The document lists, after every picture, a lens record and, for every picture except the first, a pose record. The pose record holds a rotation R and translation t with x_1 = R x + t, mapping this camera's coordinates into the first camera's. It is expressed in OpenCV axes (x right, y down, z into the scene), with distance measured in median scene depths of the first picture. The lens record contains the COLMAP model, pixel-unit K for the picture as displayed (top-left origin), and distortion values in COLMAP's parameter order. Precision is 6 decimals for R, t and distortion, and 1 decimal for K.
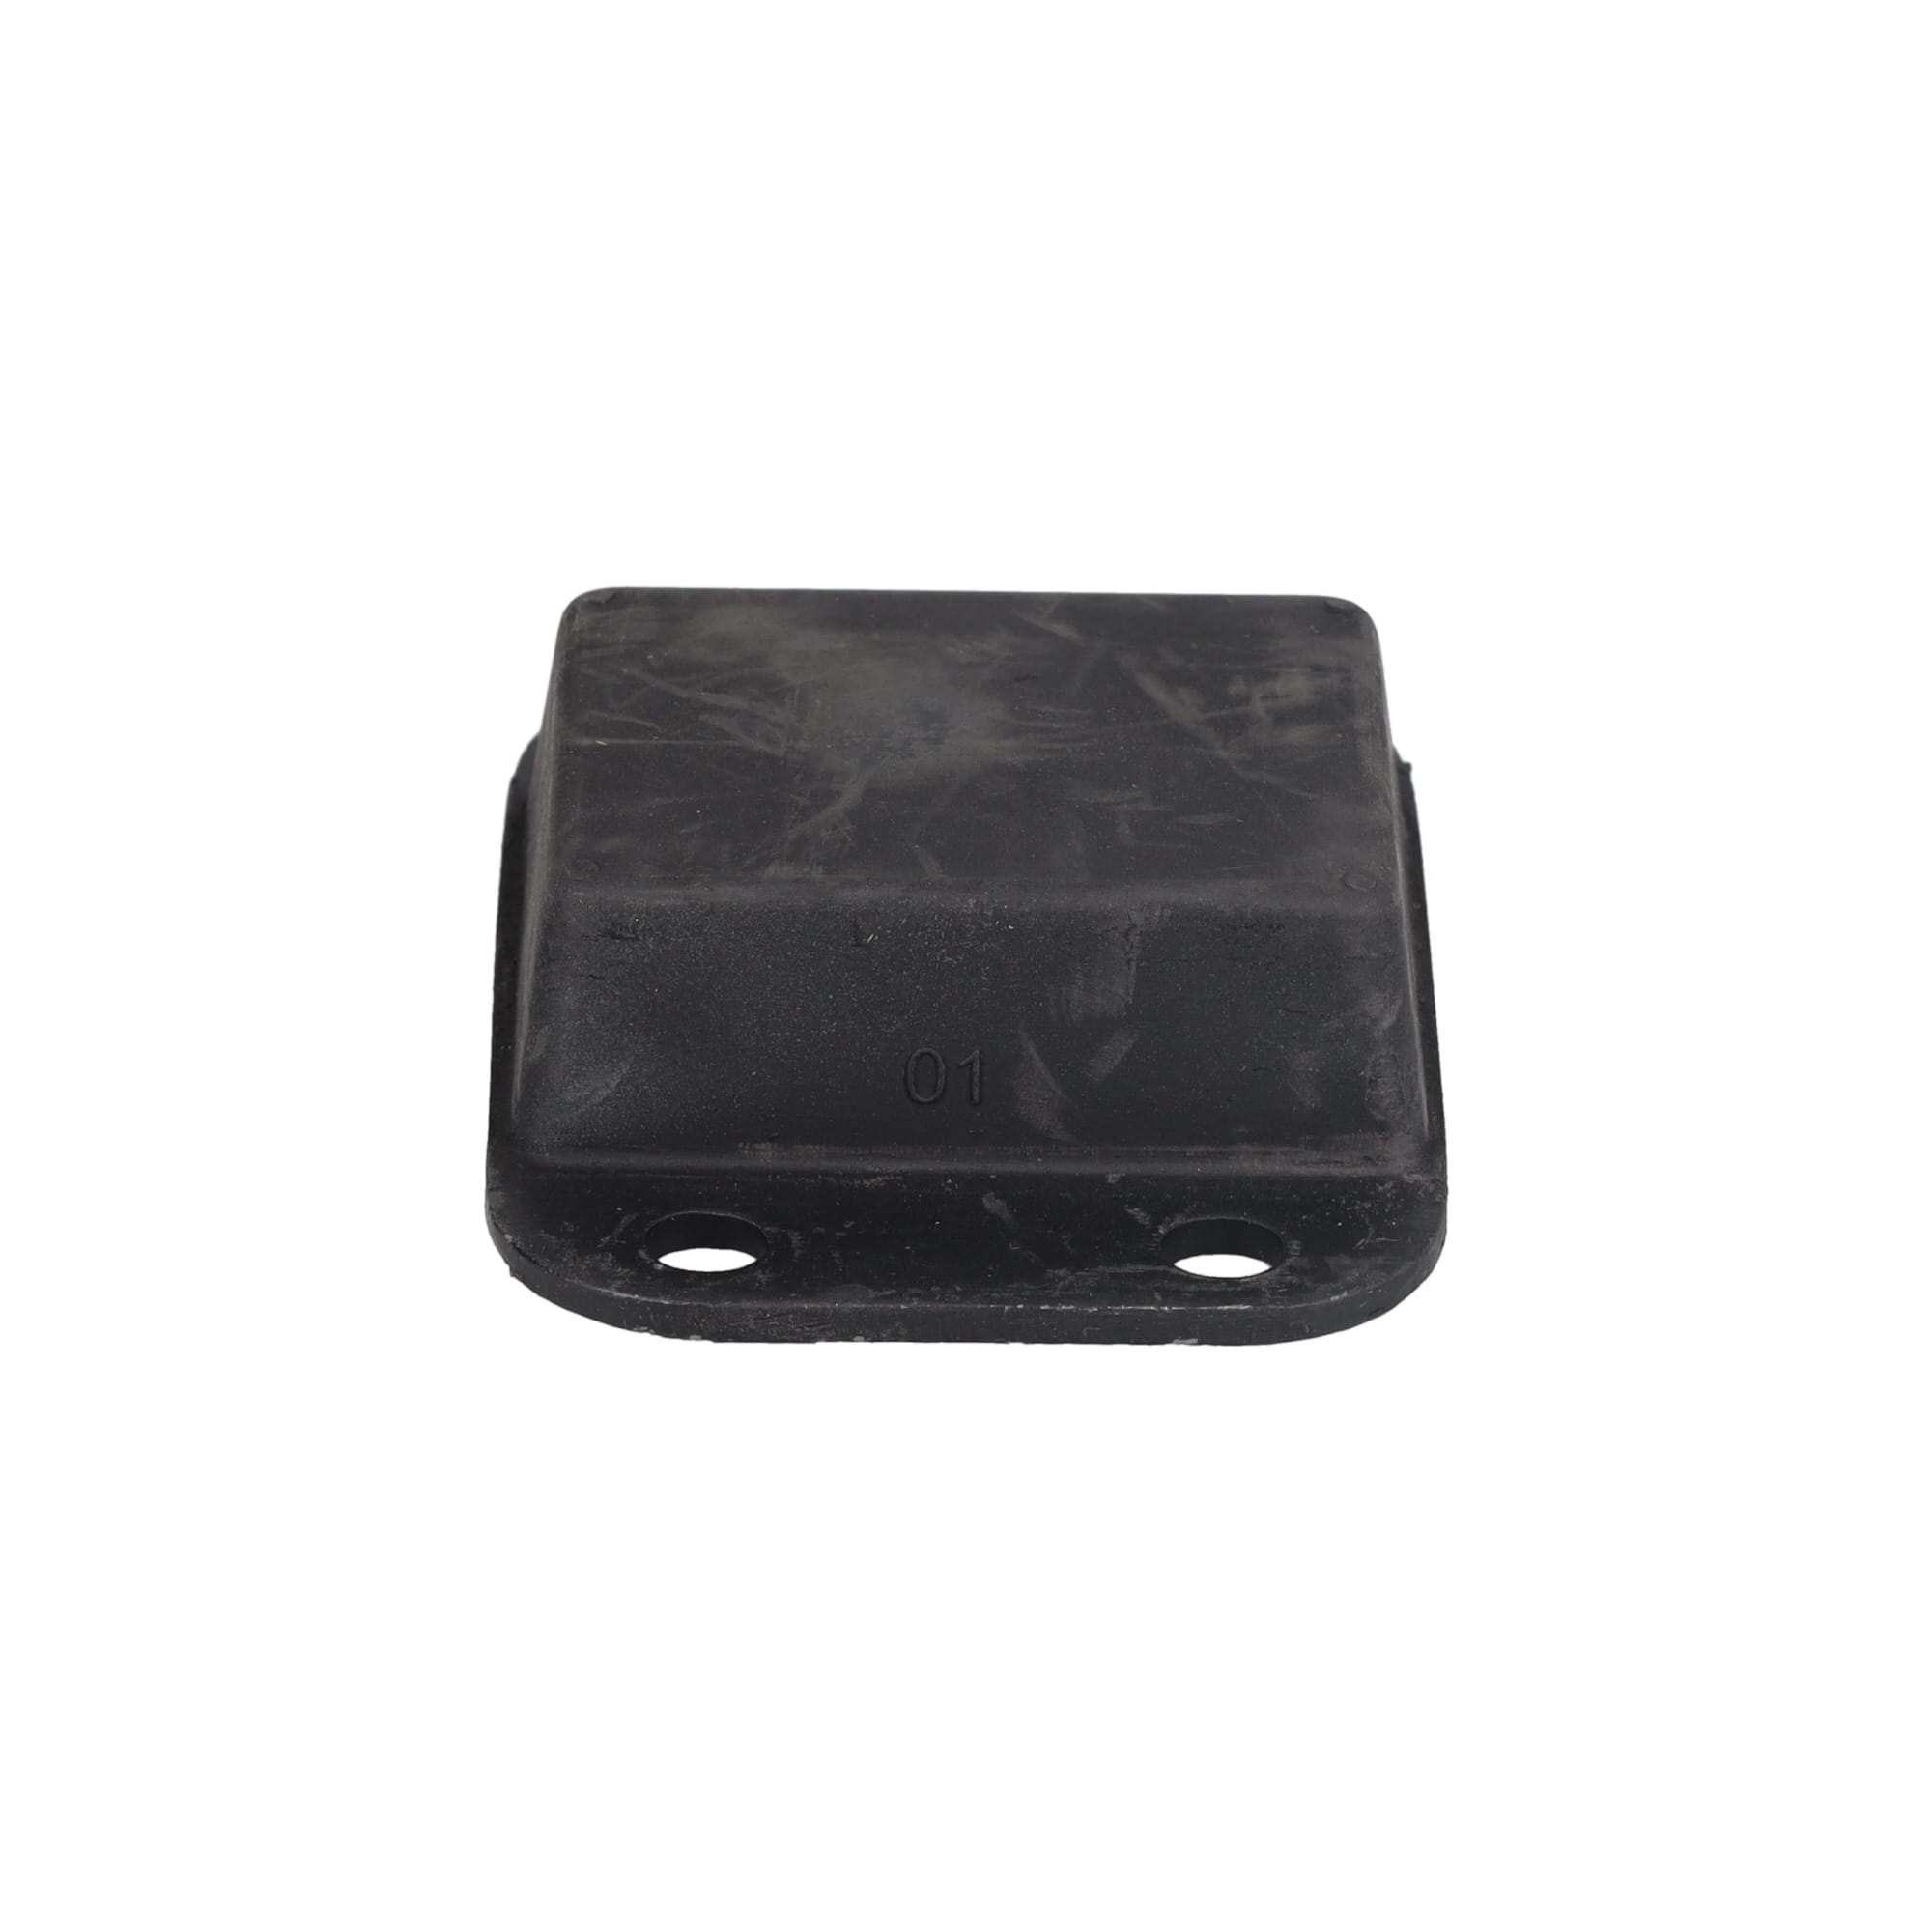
lens RADIAL K [[10612.5, 0, 966.0], [0, 10612.5, 966.0], [0, 0, 1]] dist [-0.157577, -1.783368]
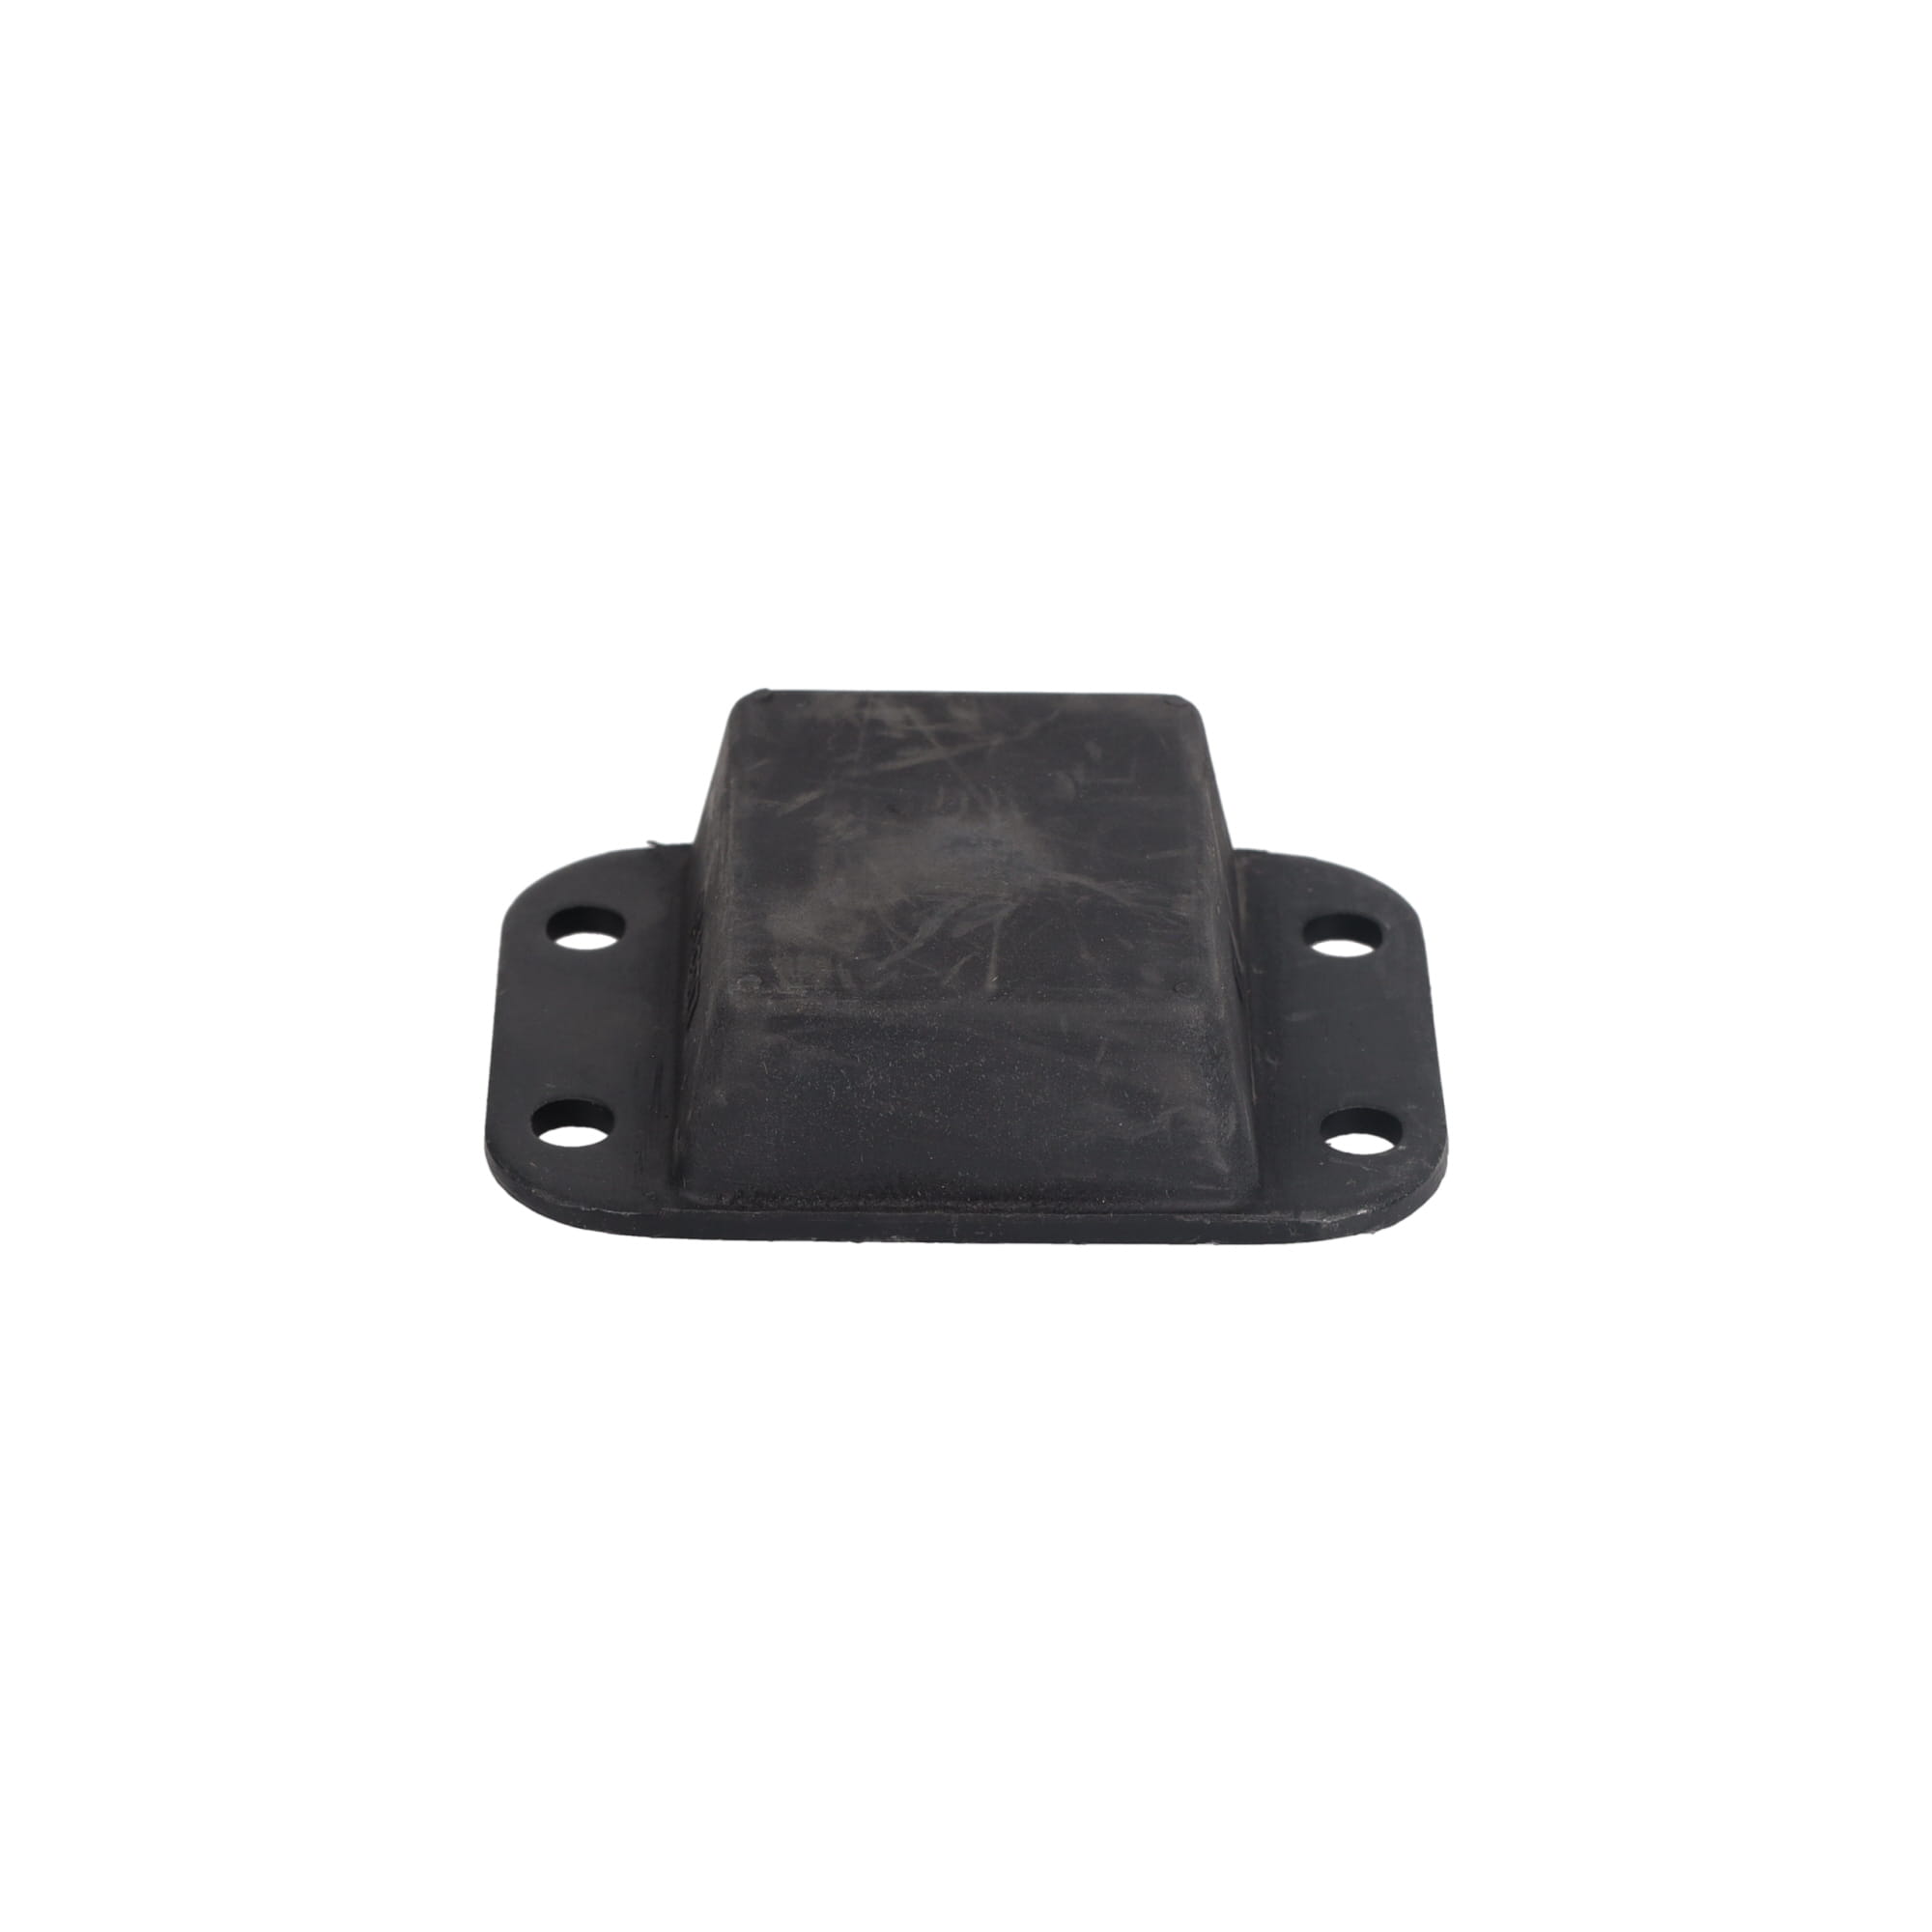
lens RADIAL K [[7790.3, 0, 966.0], [0, 7790.3, 966.0], [0, 0, 1]] dist [-0.056458, 0.062178]
pose [[0.000480, -0.518497, 0.855079, -0.821674], [0.502073, 0.739619, 0.448204, -0.436990], [-0.864825, 0.429097, 0.260678, 0.761167]]
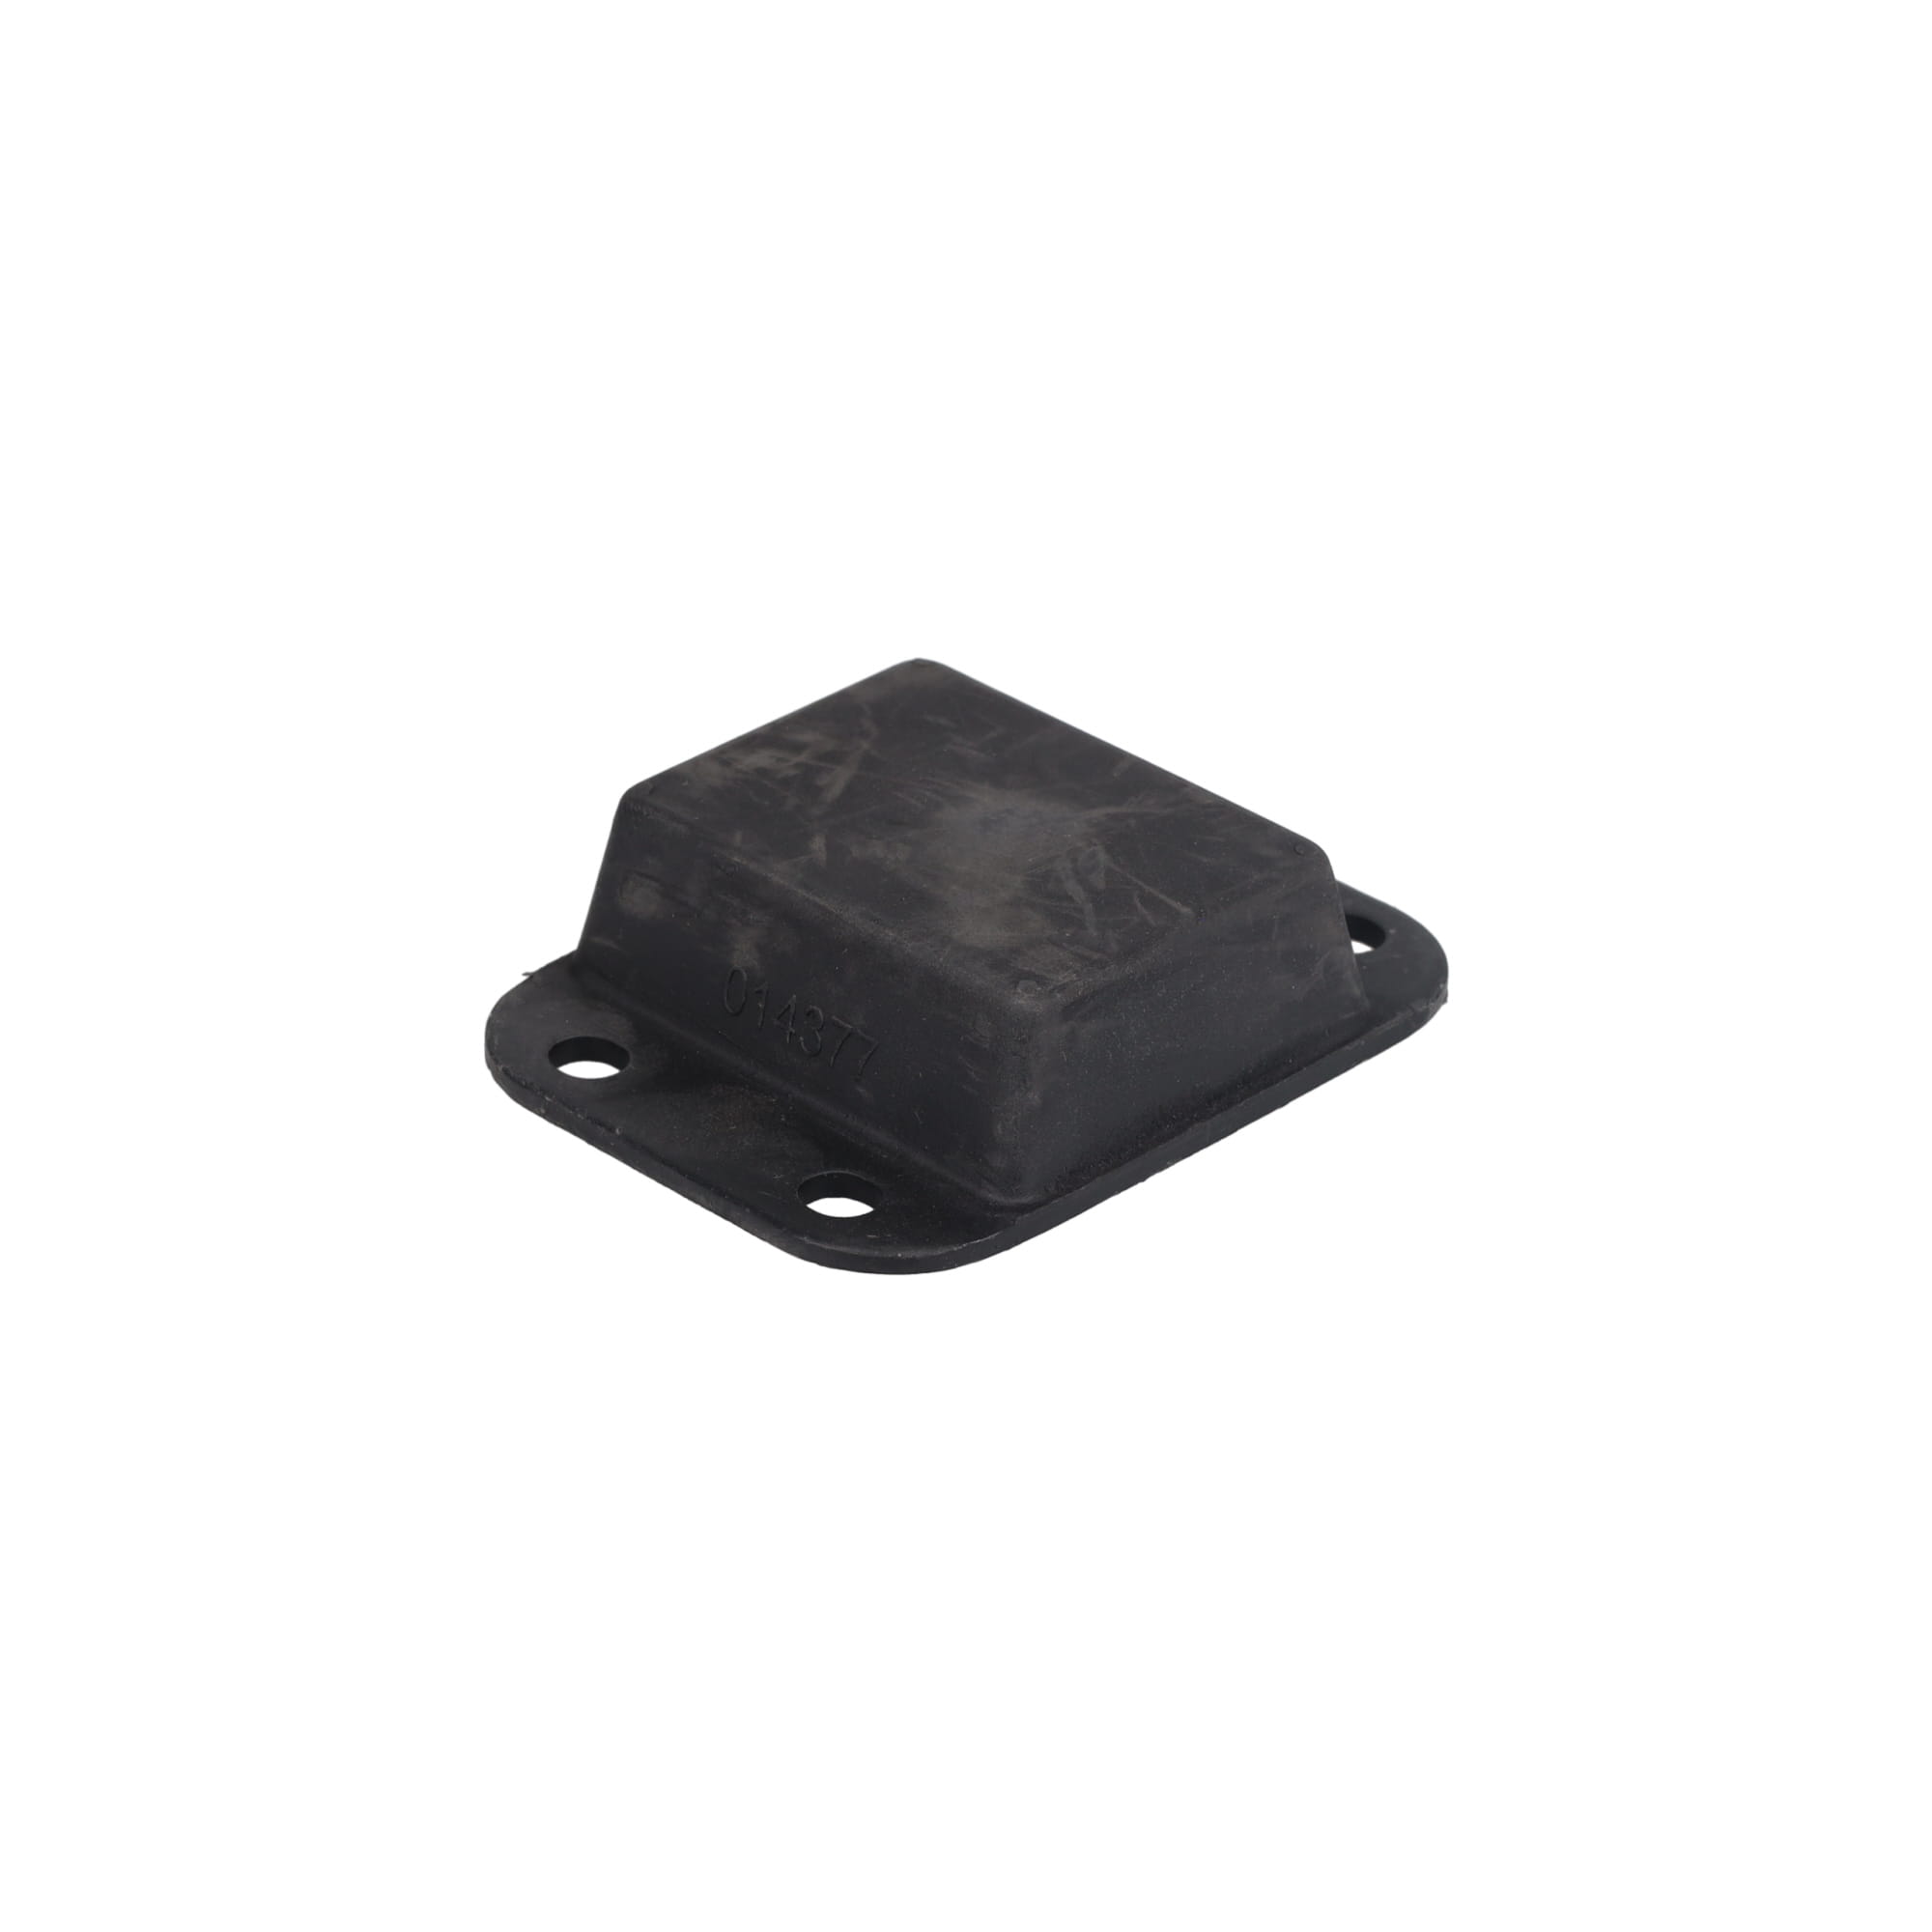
lens RADIAL K [[7790.3, 0, 966.0], [0, 7790.3, 966.0], [0, 0, 1]] dist [-0.056458, 0.062178]
pose [[-0.703763, -0.379896, 0.600330, -0.622182], [0.346318, 0.554367, 0.756797, -0.787829], [-0.620307, 0.740511, -0.258578, 1.282456]]
